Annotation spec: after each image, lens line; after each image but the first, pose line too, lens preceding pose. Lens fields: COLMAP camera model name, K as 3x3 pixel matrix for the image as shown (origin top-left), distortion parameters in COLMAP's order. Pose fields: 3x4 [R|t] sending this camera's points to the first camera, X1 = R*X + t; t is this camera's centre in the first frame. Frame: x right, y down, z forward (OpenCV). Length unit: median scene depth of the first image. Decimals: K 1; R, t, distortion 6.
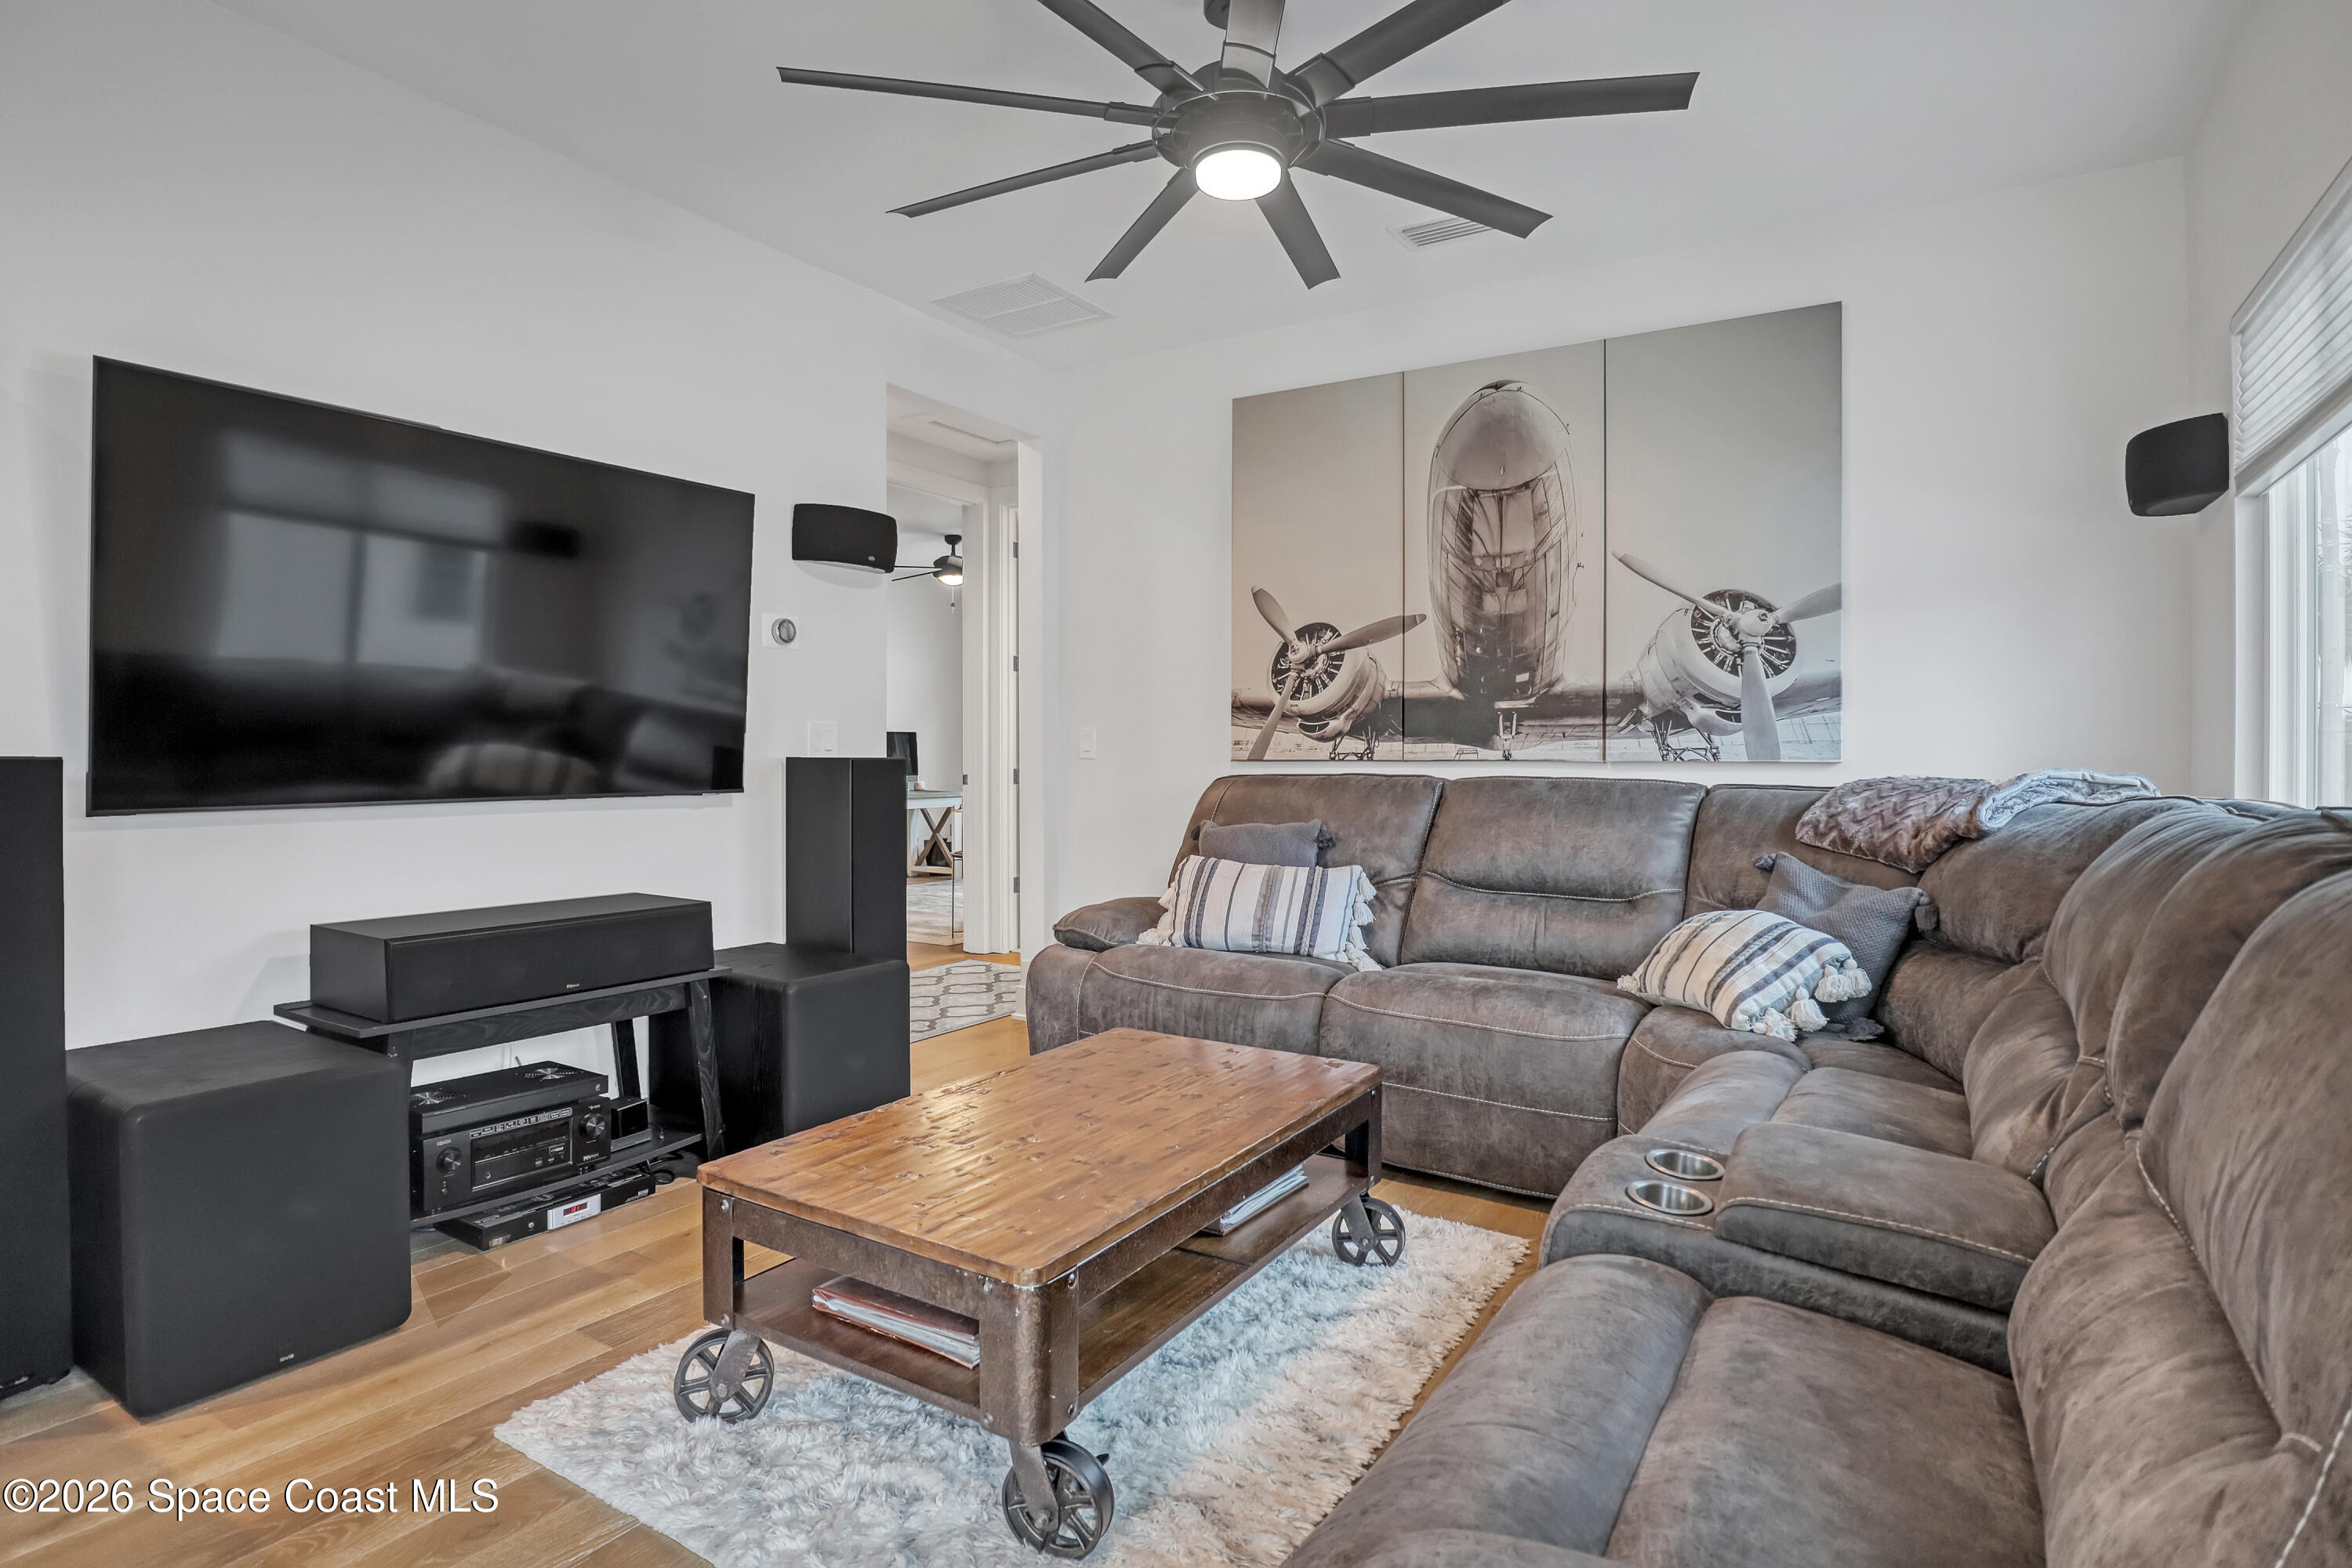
lens RADIAL K [[1213.6, 0, 1184.8], [0, 1213.6, 775.0], [0, 0, 1]] dist [-0.041844, 0.011753]
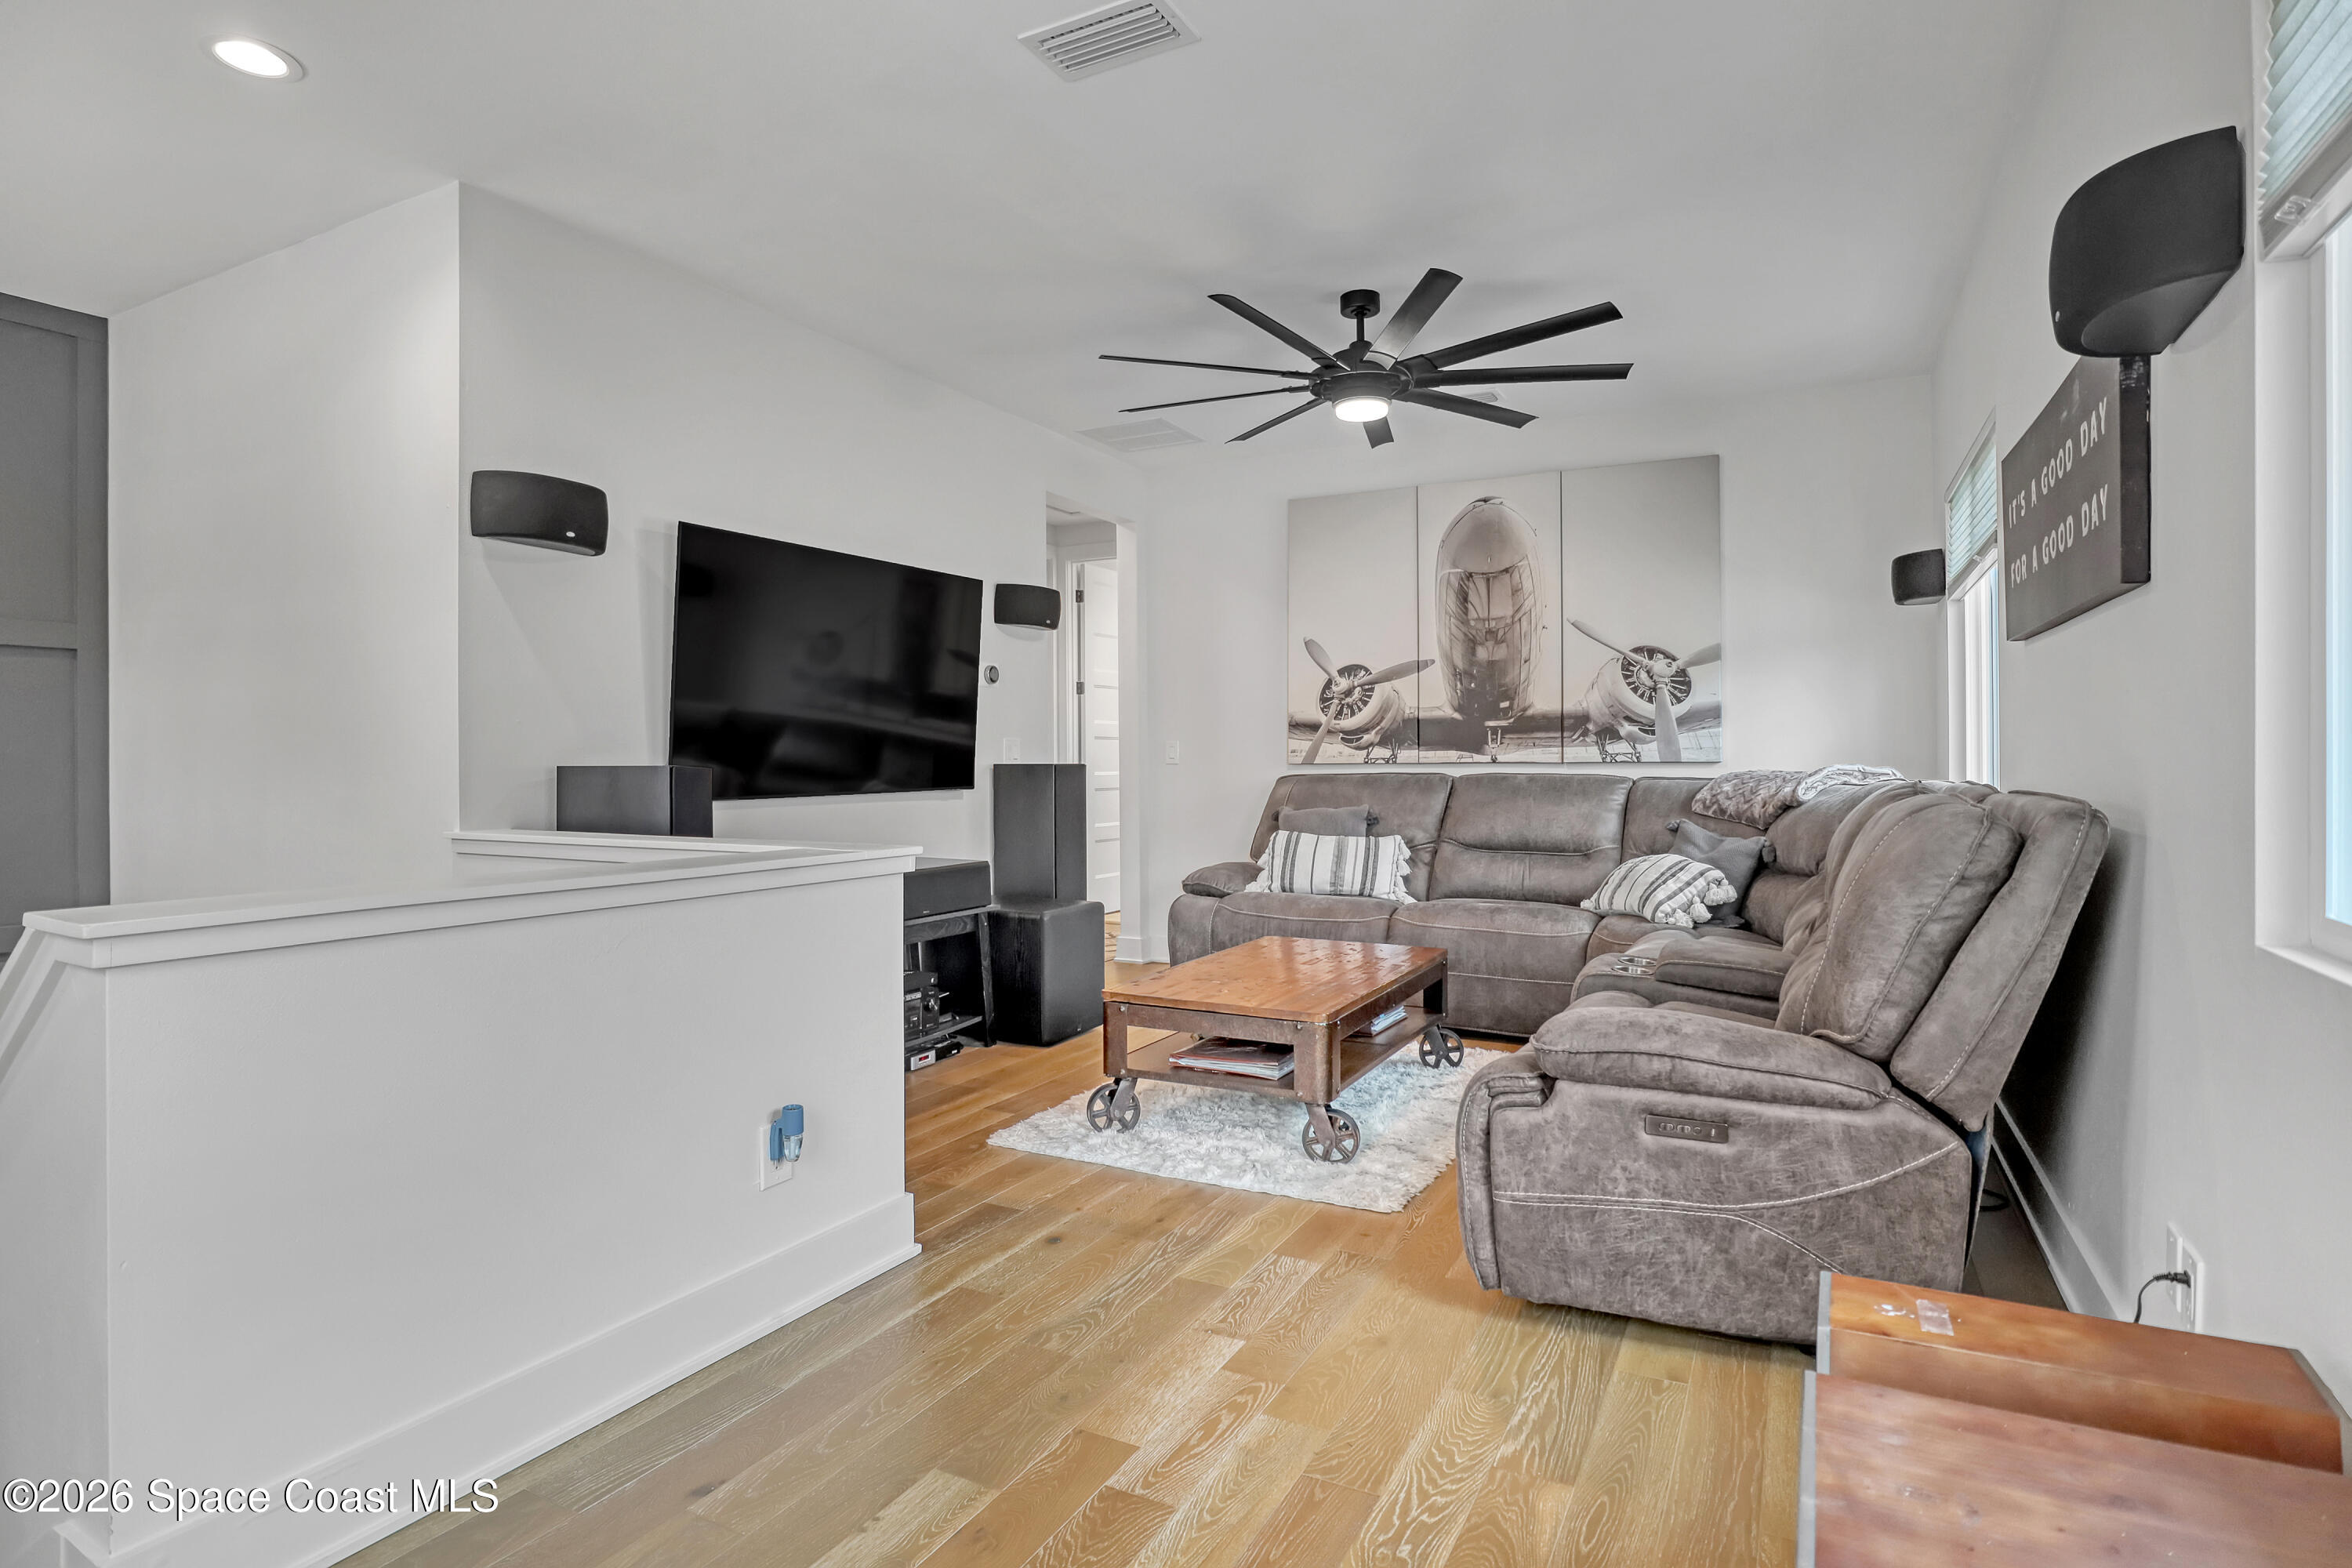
lens RADIAL K [[1213.6, 0, 1161.3], [0, 1213.6, 773.6], [0, 0, 1]] dist [-0.041844, 0.011753]
pose [[0.998593, -0.008070, 0.052417, -0.235418], [0.008385, 0.999948, -0.005788, 0.007195], [-0.052368, 0.006219, 0.998609, -0.474329]]
